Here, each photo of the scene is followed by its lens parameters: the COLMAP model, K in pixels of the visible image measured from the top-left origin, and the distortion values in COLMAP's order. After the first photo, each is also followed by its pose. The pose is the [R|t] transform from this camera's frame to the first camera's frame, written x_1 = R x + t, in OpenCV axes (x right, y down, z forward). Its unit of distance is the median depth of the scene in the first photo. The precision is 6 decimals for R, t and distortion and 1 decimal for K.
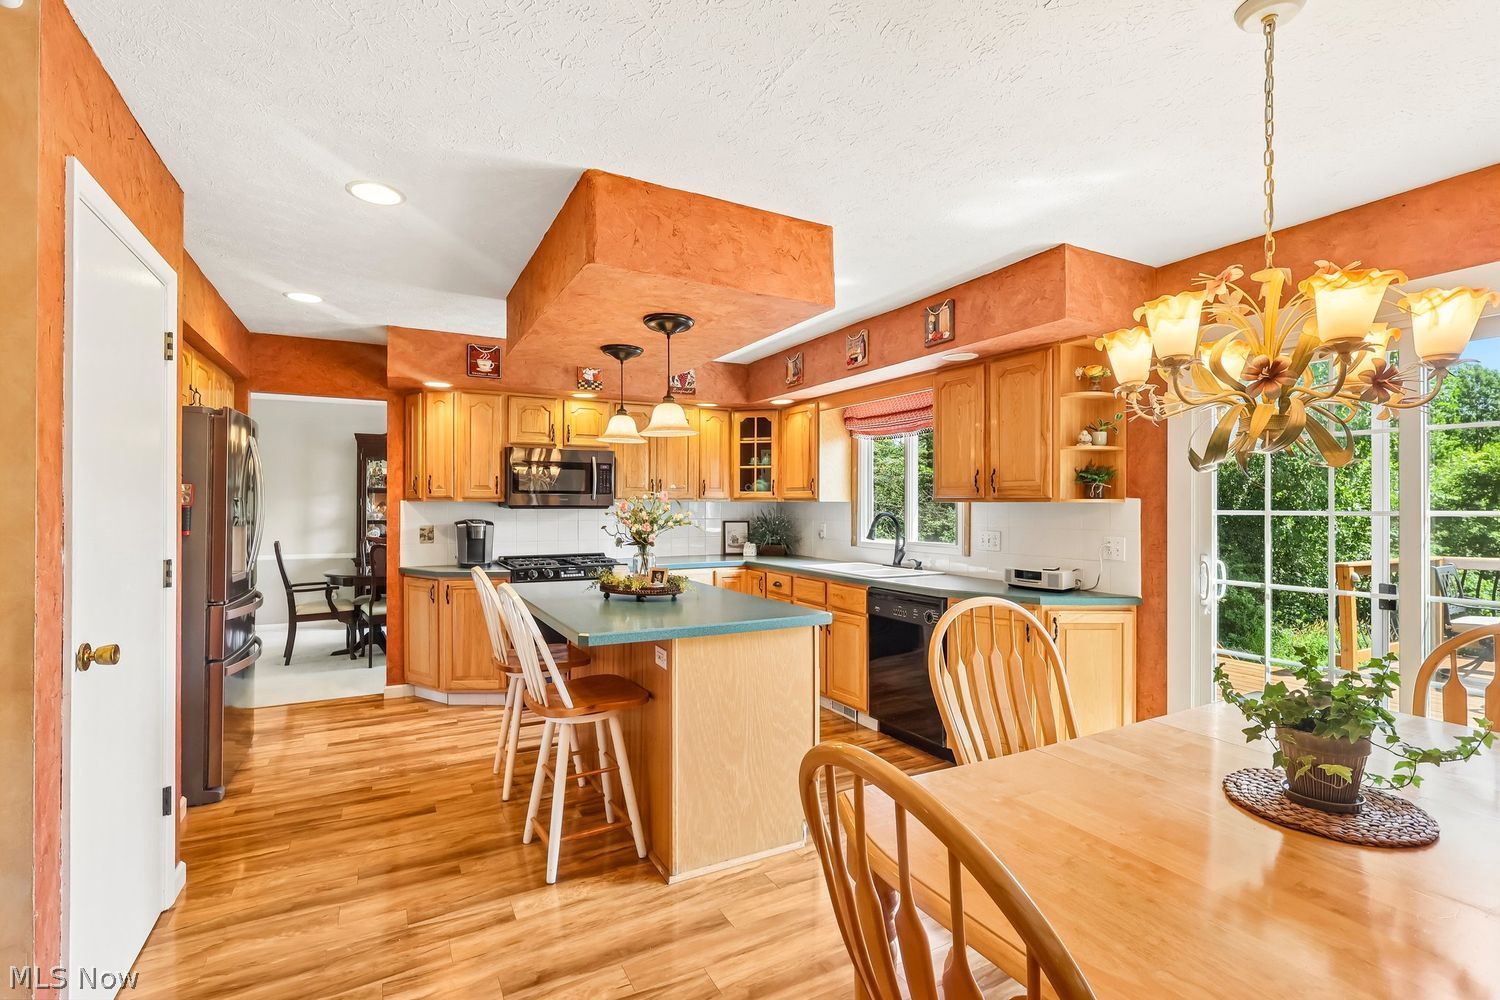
lens RADIAL K [[693.8, 0, 752.3], [0, 693.8, 505.2], [0, 0, 1]] dist [0.000177, -0.000460]
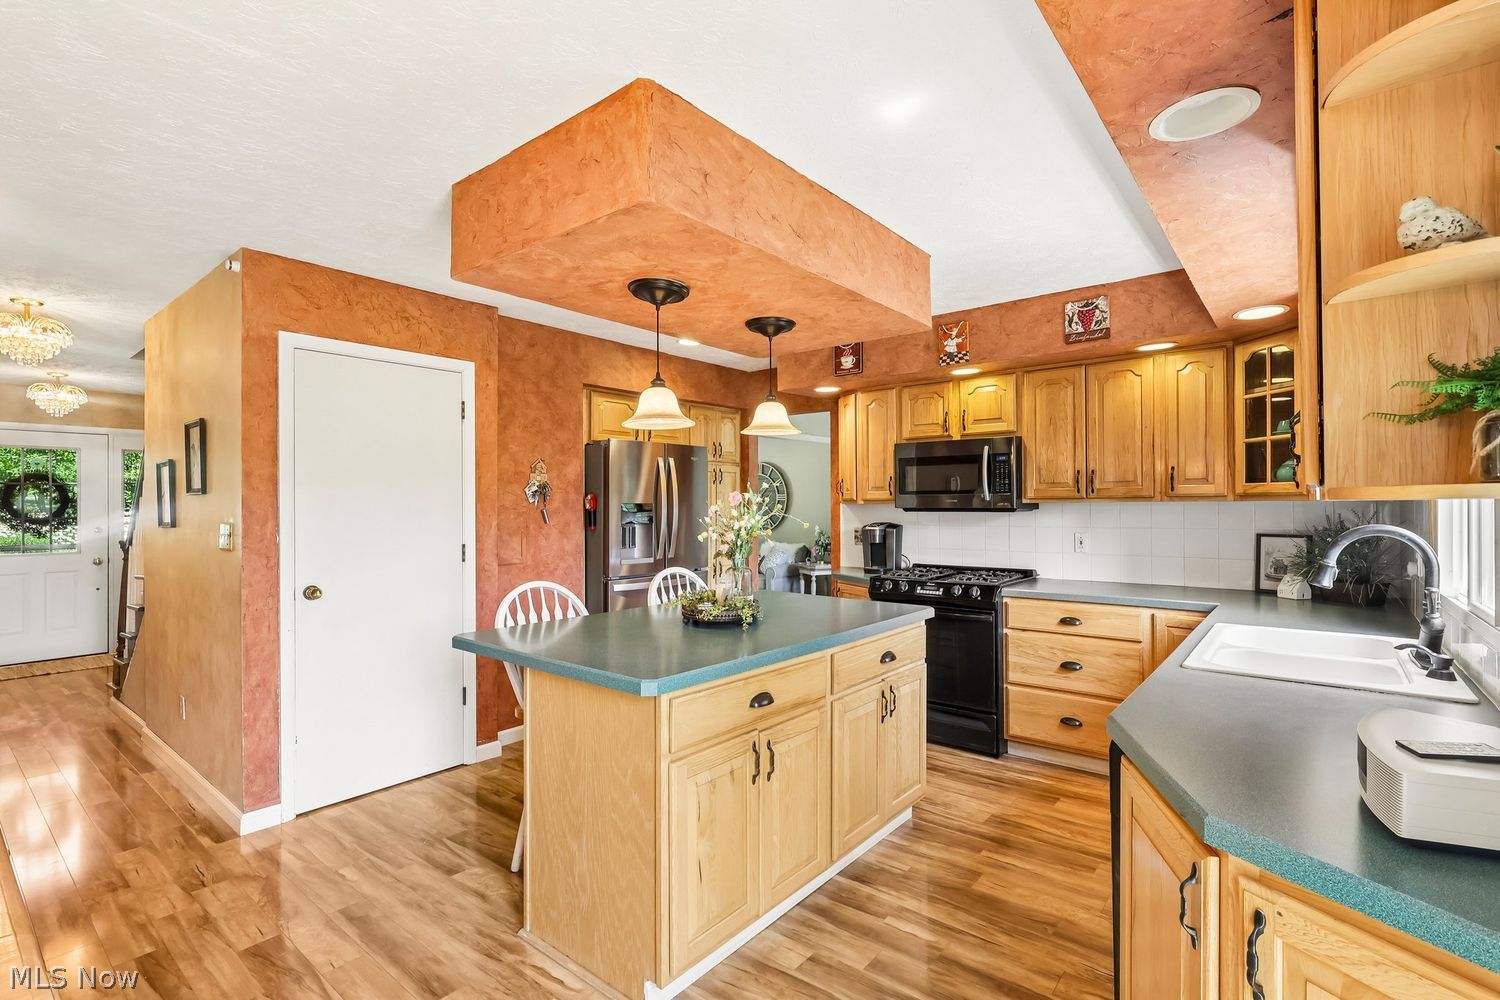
lens RADIAL K [[693.8, 0, 752.3], [0, 693.8, 505.2], [0, 0, 1]] dist [0.000177, -0.000460]
pose [[0.386527, -0.002242, -0.922275, 0.426419], [0.004010, 0.999992, -0.000751, -0.003283], [0.922269, -0.003408, 0.386533, 0.483056]]
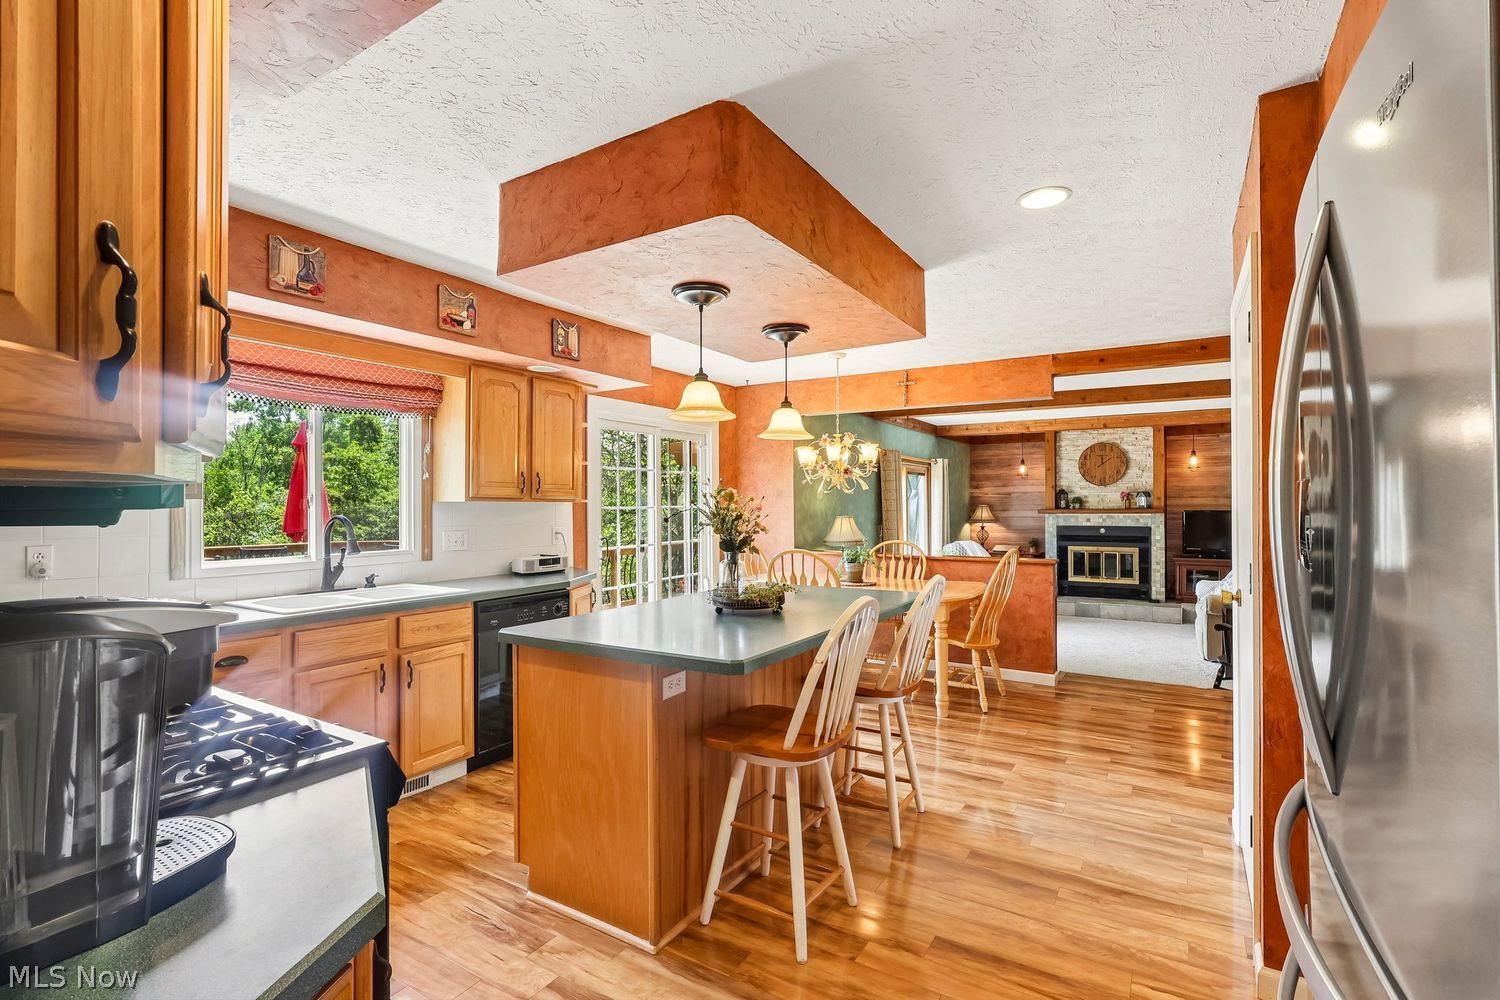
lens RADIAL K [[694.6, 0, 751.5], [0, 694.6, 505.6], [0, 0, 1]] dist [-0.000919, 0.000310]
pose [[-0.501810, -0.002171, 0.864975, -0.628714], [0.001955, 0.999991, 0.003644, -0.001187], [-0.864976, 0.003520, -0.501801, 0.978456]]
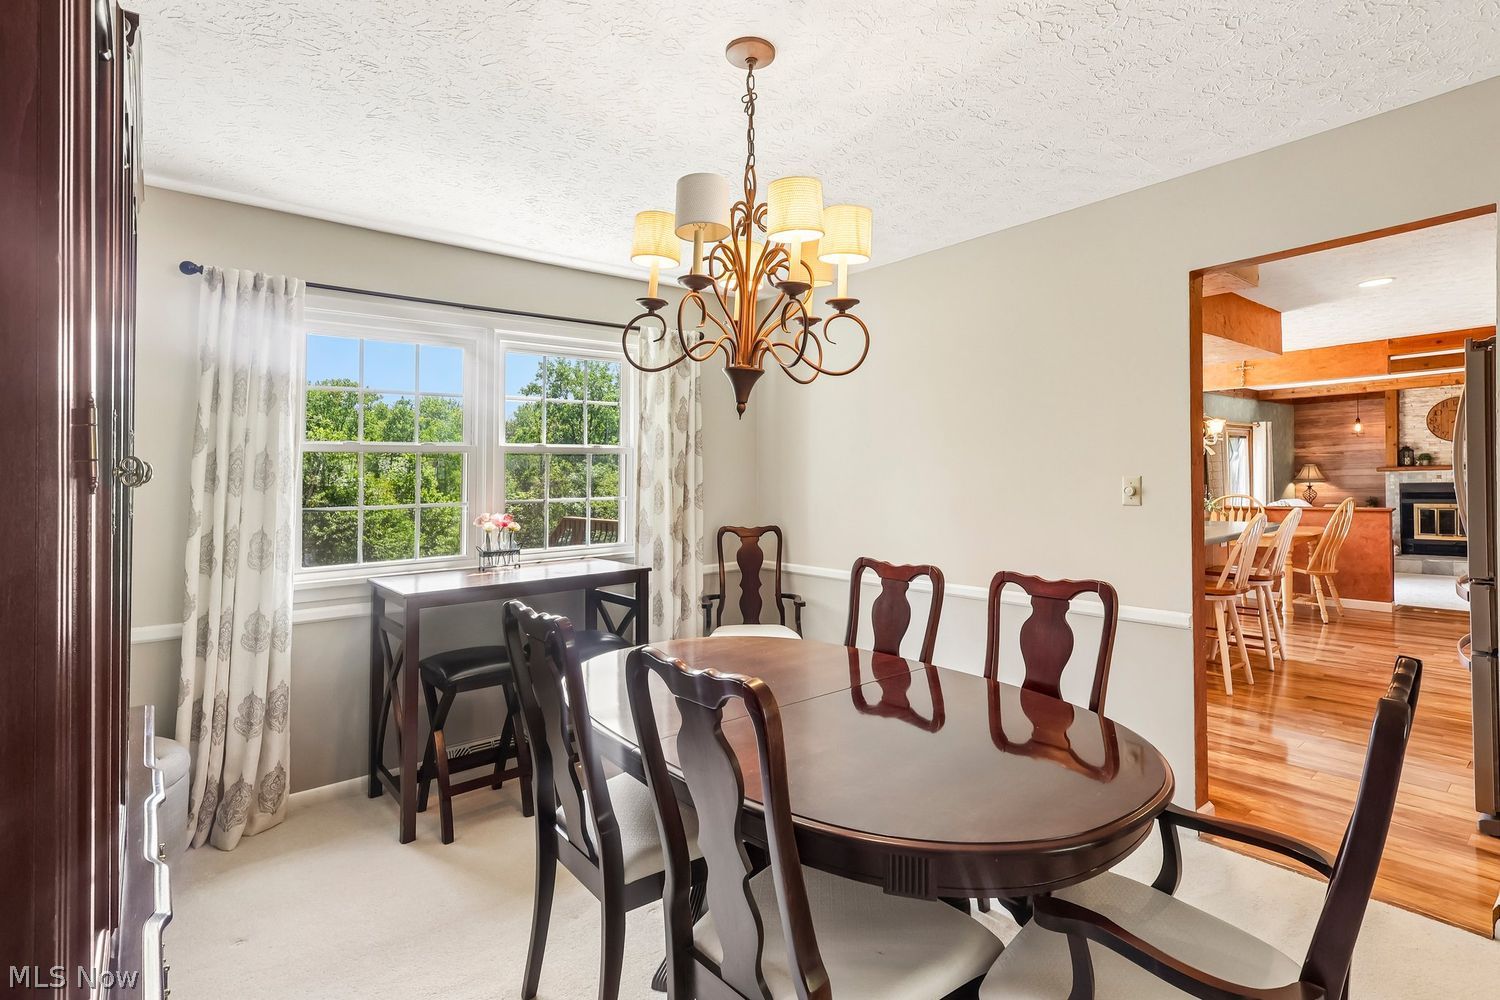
lens RADIAL K [[753.7, 0, 756.9], [0, 753.7, 493.8], [0, 0, 1]] dist [0.014932, 0.000683]
pose [[-0.228943, -0.017345, 0.973285, -1.071302], [0.024634, 0.999418, 0.023606, -0.000898], [-0.973128, 0.029380, -0.228382, 1.541429]]
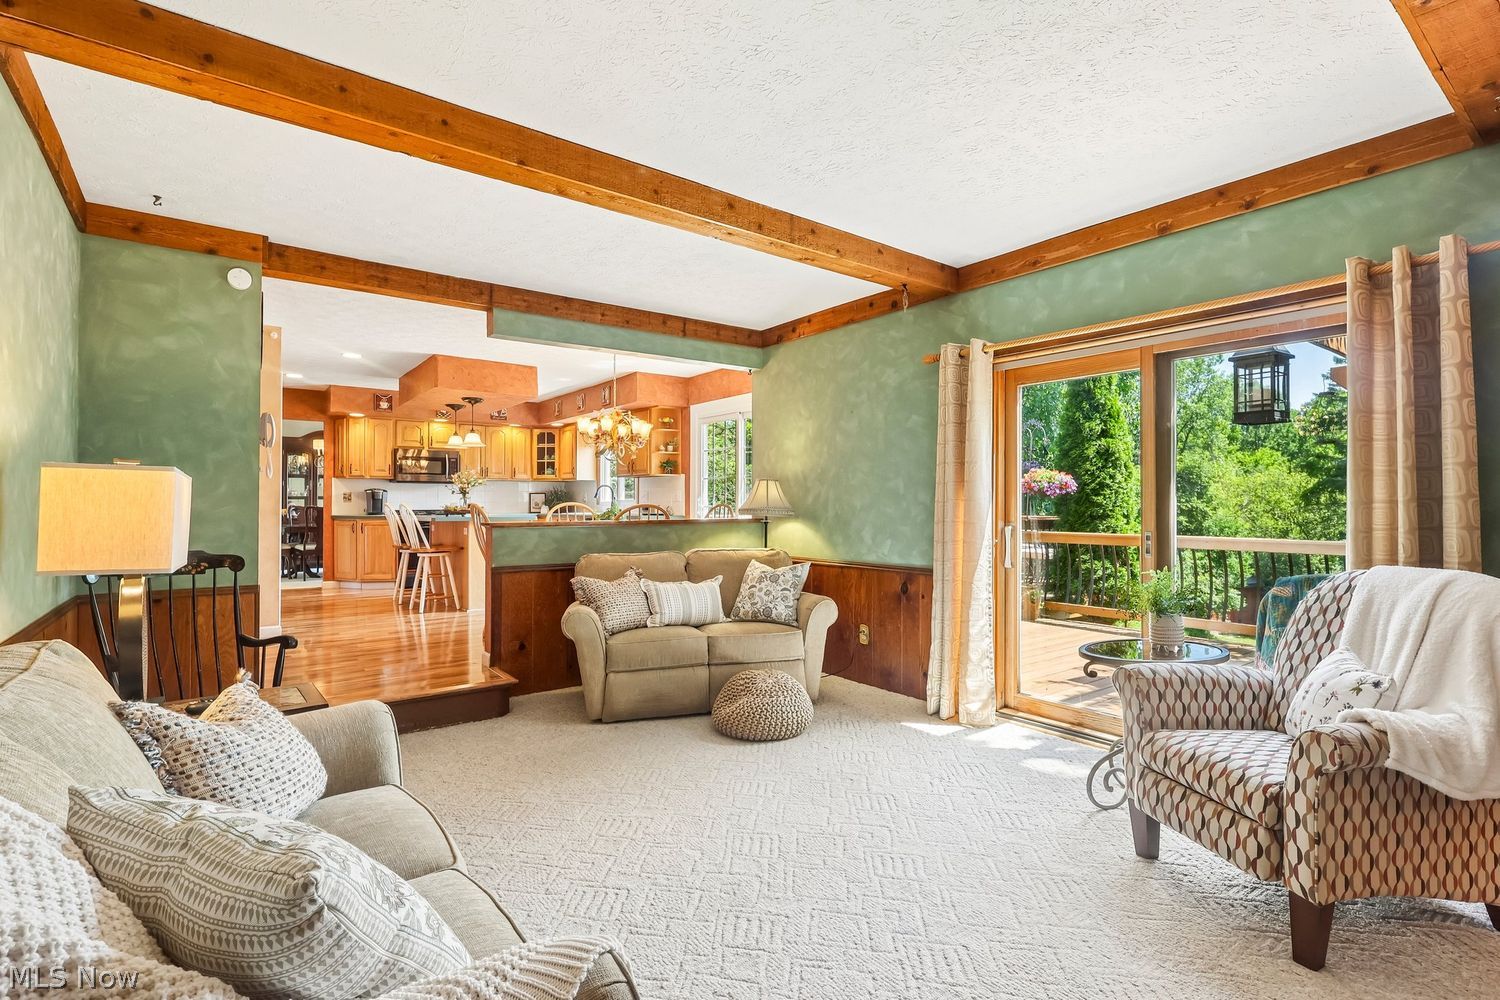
lens RADIAL K [[710.5, 0, 750.0], [0, 710.5, 500.0], [0, 0, 1]] dist [-0.002493, -0.000098]
pose [[0.988426, -0.001238, 0.151699, 0.286135], [0.002139, 0.999981, -0.005778, 0.064609], [-0.151689, 0.006035, 0.988410, -0.994002]]
